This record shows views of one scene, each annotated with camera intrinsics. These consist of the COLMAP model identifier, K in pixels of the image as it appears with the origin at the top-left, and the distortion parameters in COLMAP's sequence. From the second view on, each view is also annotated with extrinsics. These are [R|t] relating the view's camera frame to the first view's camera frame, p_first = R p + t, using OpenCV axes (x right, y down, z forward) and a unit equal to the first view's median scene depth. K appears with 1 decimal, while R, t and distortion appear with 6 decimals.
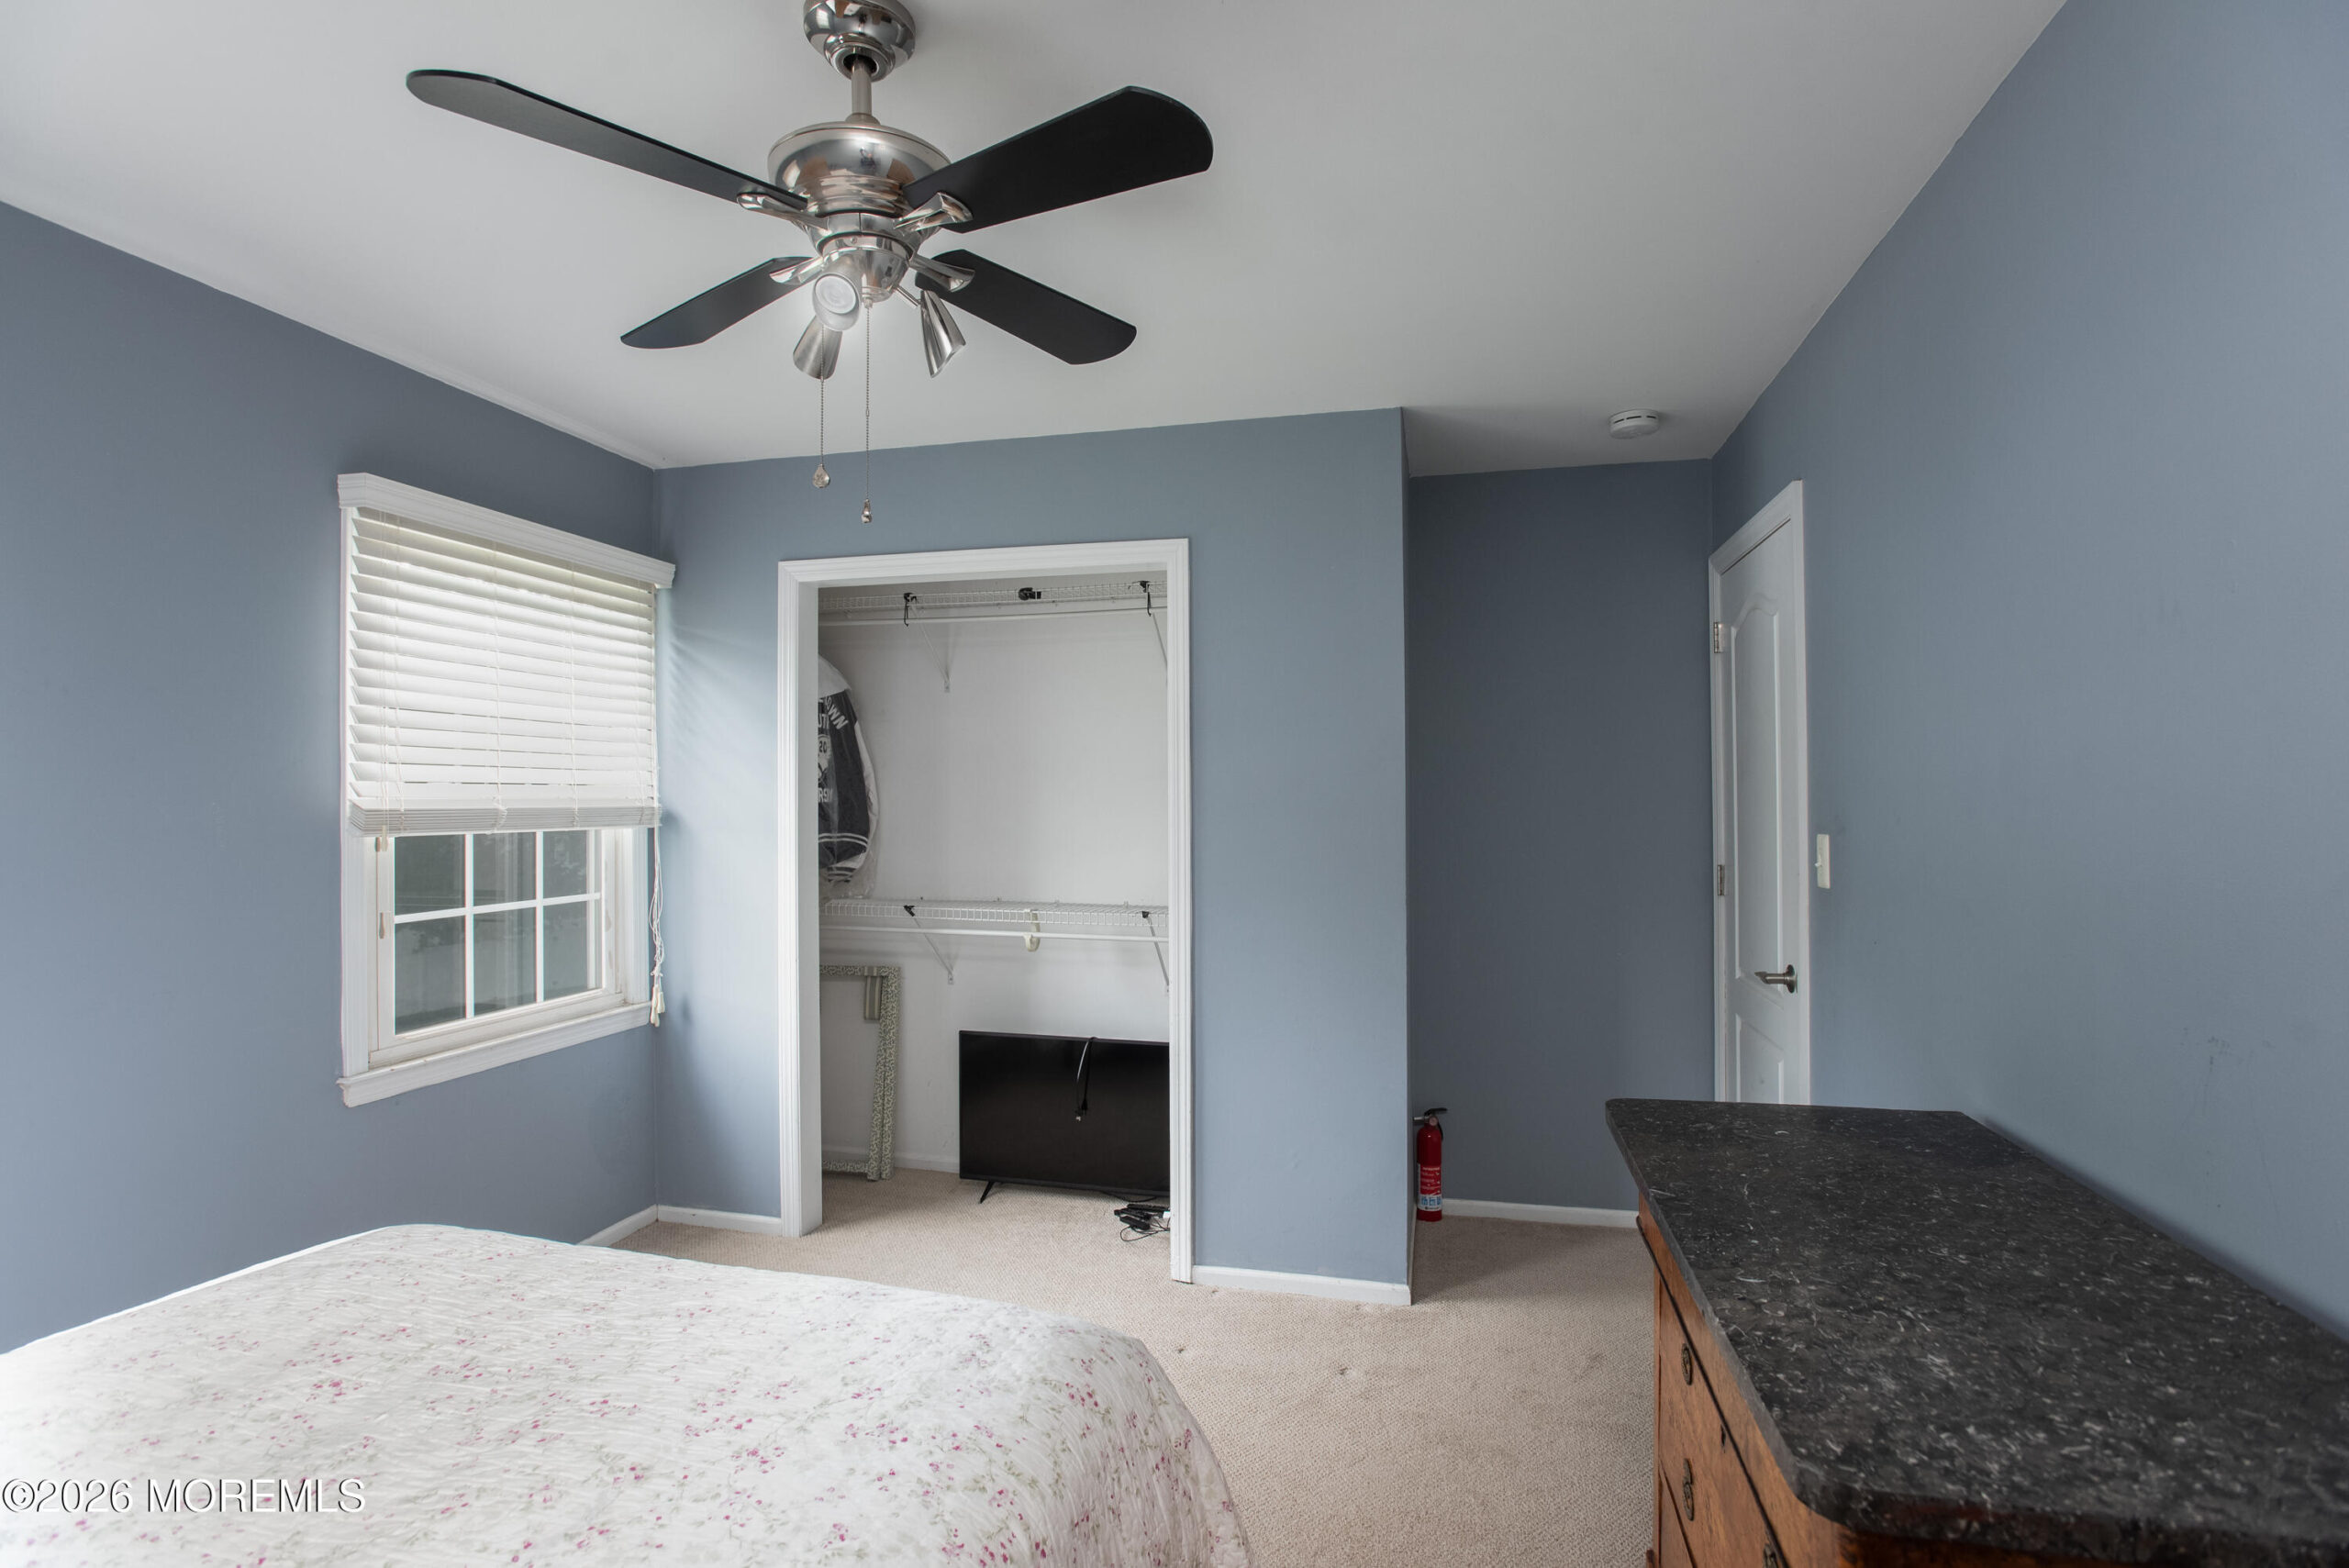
lens RADIAL K [[1207.8, 0, 1170.7], [0, 1207.8, 799.9], [0, 0, 1]] dist [0.000796, 0.000329]
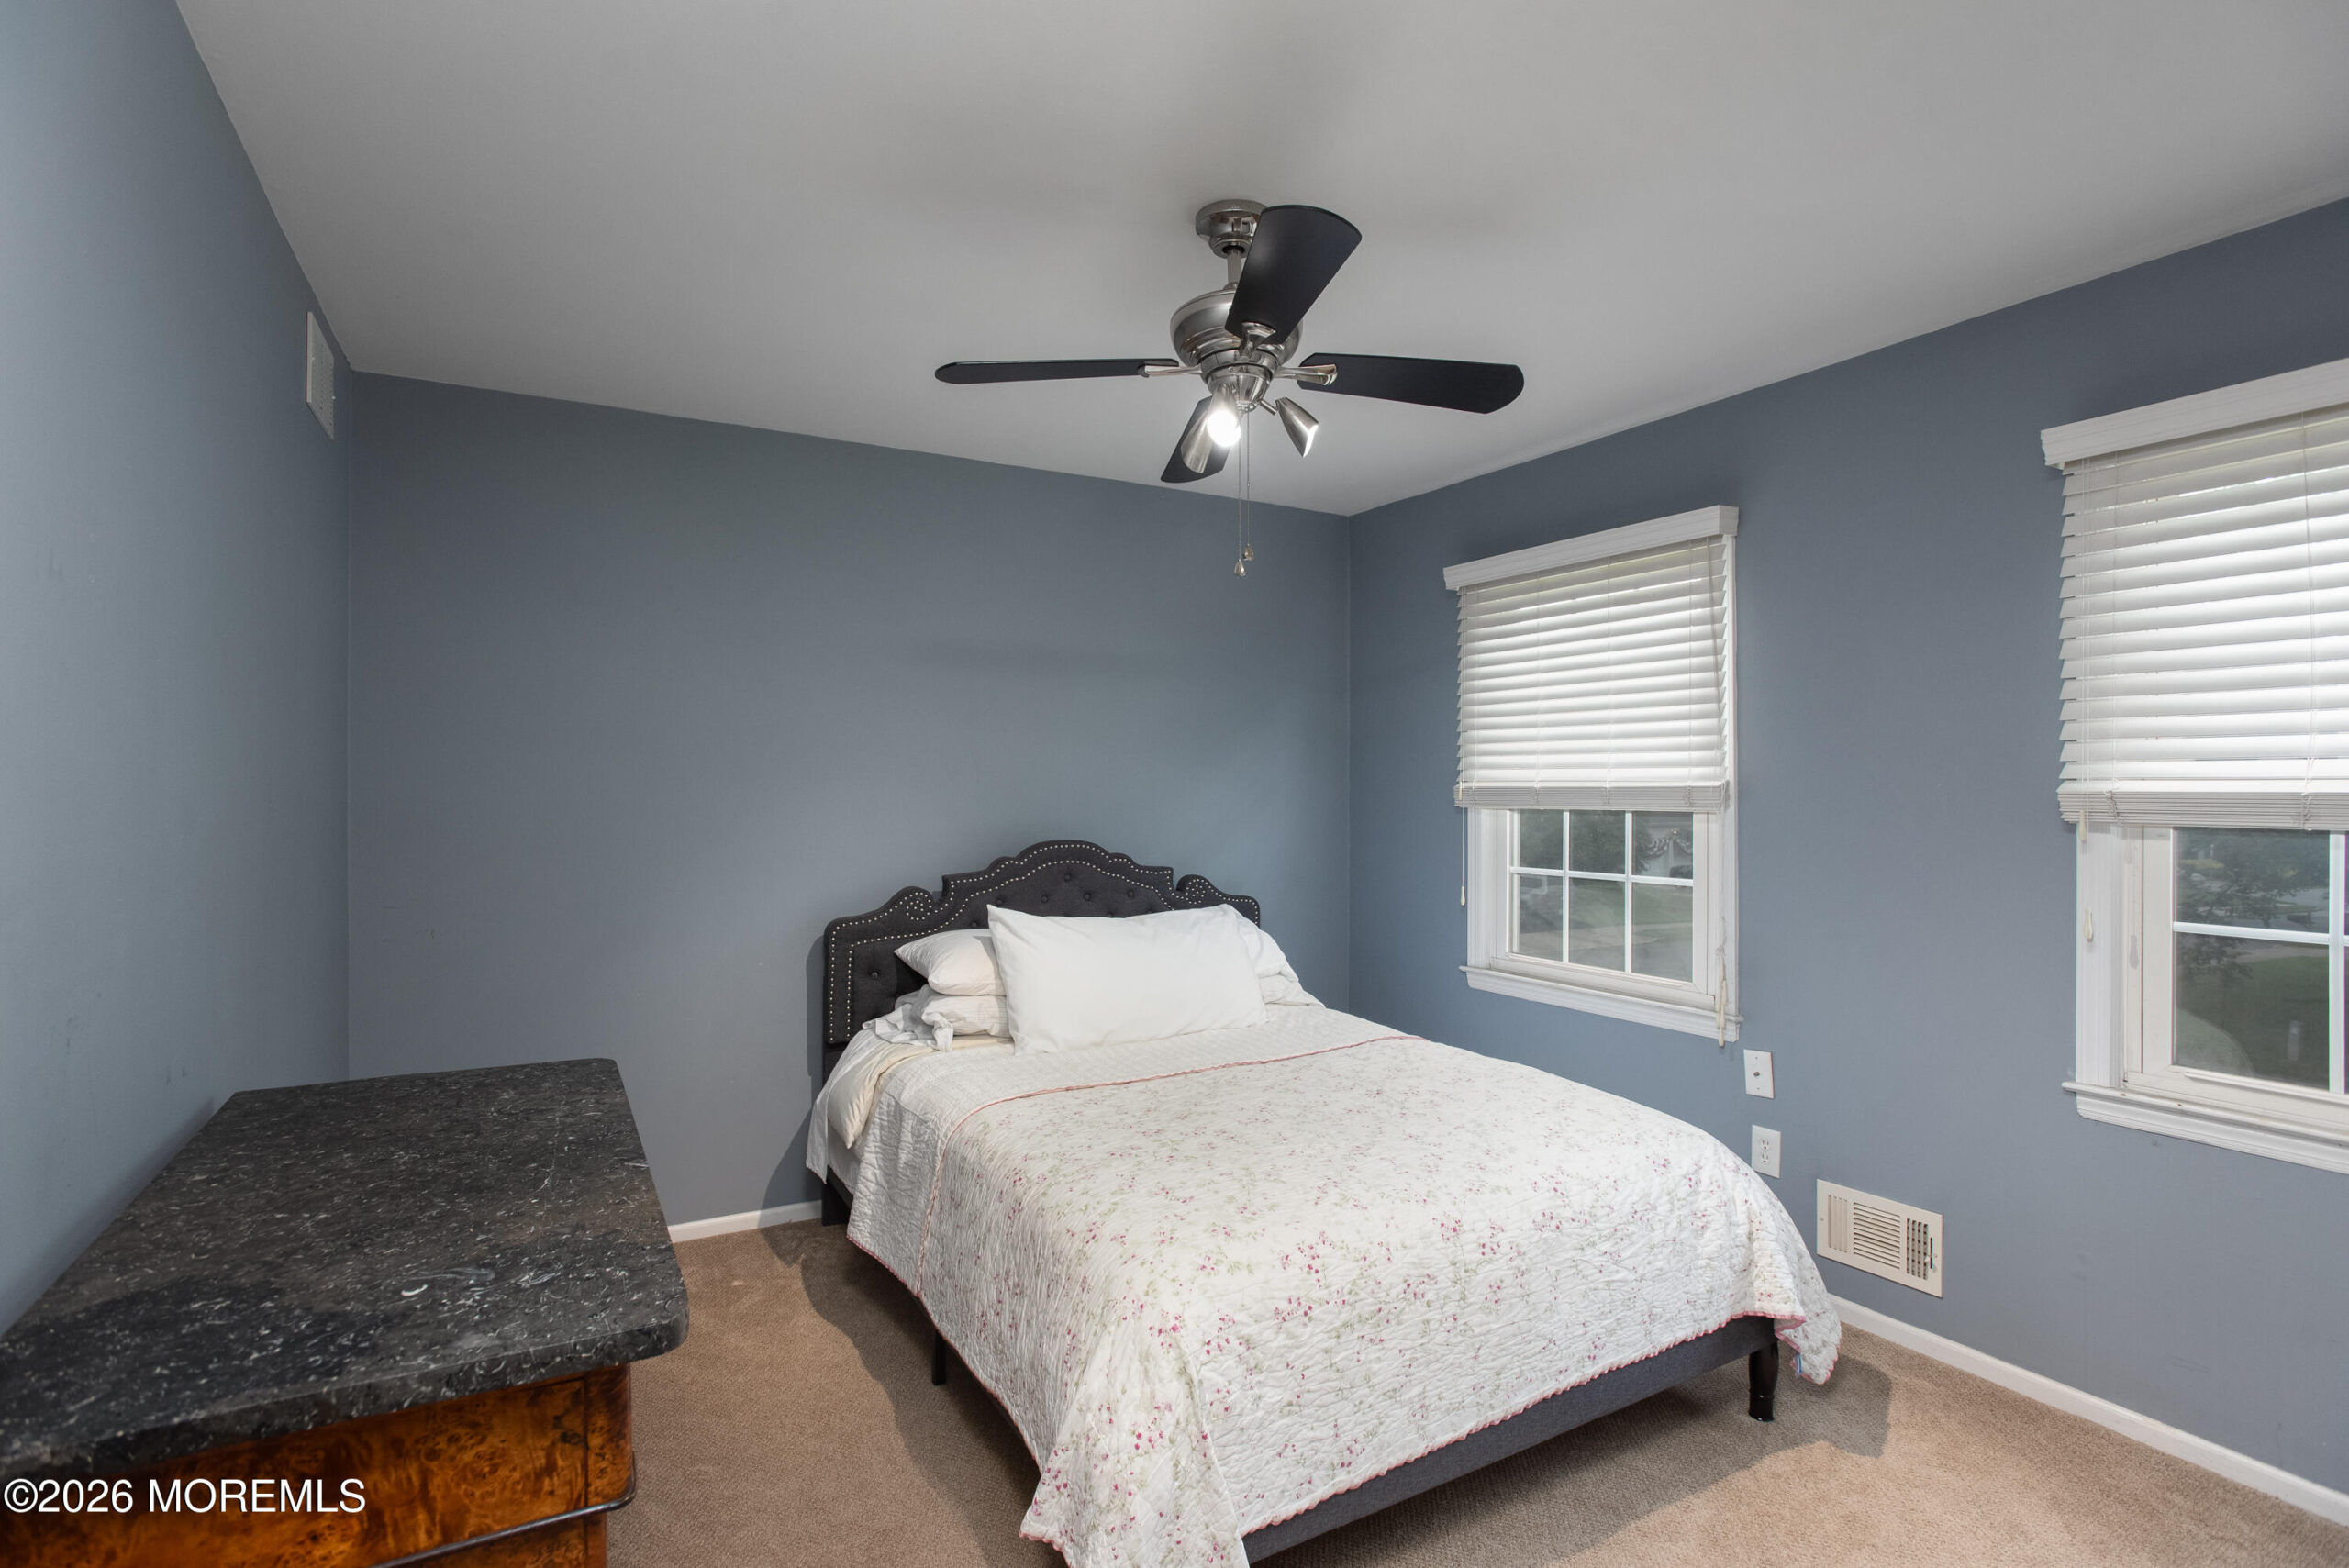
lens RADIAL K [[1207.8, 0, 1170.7], [0, 1207.8, 799.9], [0, 0, 1]] dist [0.000796, 0.000329]
pose [[-0.755331, 0.005903, -0.655317, 0.734304], [0.000810, 0.999967, 0.008075, 0.009606], [0.655343, 0.005569, -0.755311, 2.068613]]
